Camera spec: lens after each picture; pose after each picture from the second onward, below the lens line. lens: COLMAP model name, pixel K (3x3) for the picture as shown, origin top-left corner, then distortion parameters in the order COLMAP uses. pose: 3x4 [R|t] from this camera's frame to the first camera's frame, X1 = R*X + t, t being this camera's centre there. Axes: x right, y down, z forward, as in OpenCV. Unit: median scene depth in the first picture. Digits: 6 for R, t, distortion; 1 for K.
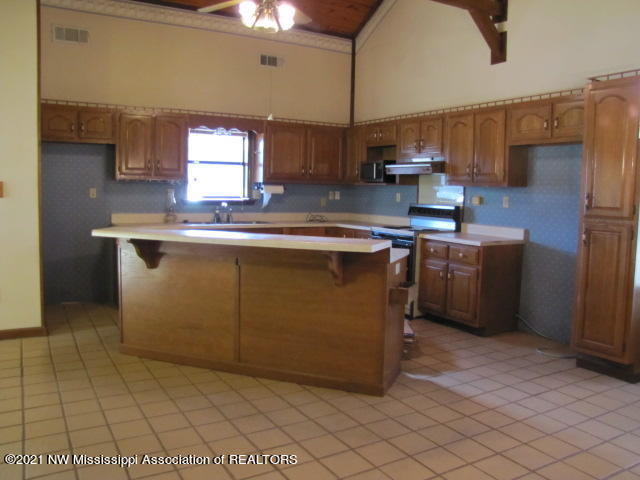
lens RADIAL K [[537.9, 0, 320.0], [0, 537.9, 240.0], [0, 0, 1]] dist [-0.176684, 0.142538]
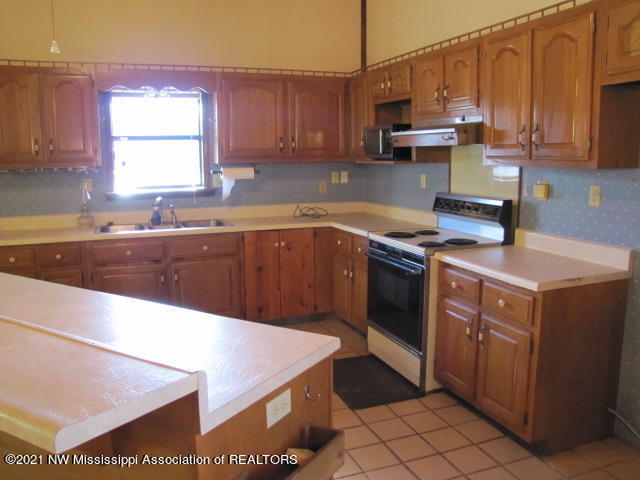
lens RADIAL K [[537.9, 0, 320.0], [0, 537.9, 240.0], [0, 0, 1]] dist [-0.176684, 0.142538]
pose [[0.986451, -0.003760, -0.164013, 0.140705], [0.013811, 0.998092, 0.060181, -0.053999], [0.163474, -0.061631, 0.984621, 0.374716]]
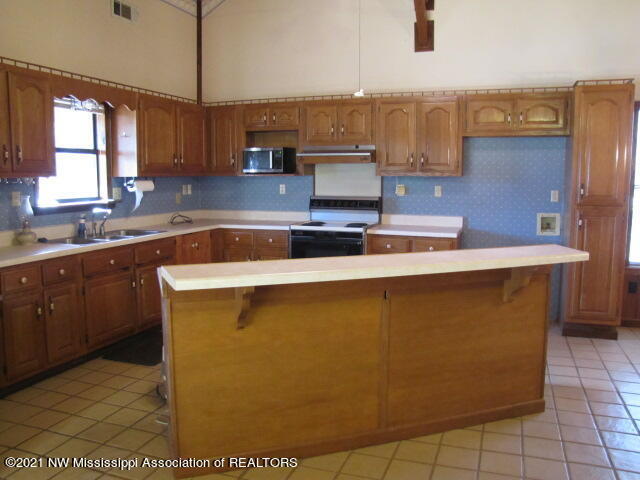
lens RADIAL K [[537.9, 0, 320.0], [0, 537.9, 240.0], [0, 0, 1]] dist [-0.176684, 0.142538]
pose [[0.771593, -0.097536, 0.628594, -0.404730], [0.075736, 0.995232, 0.061460, -0.050313], [-0.631591, 0.000185, 0.775301, 0.300714]]
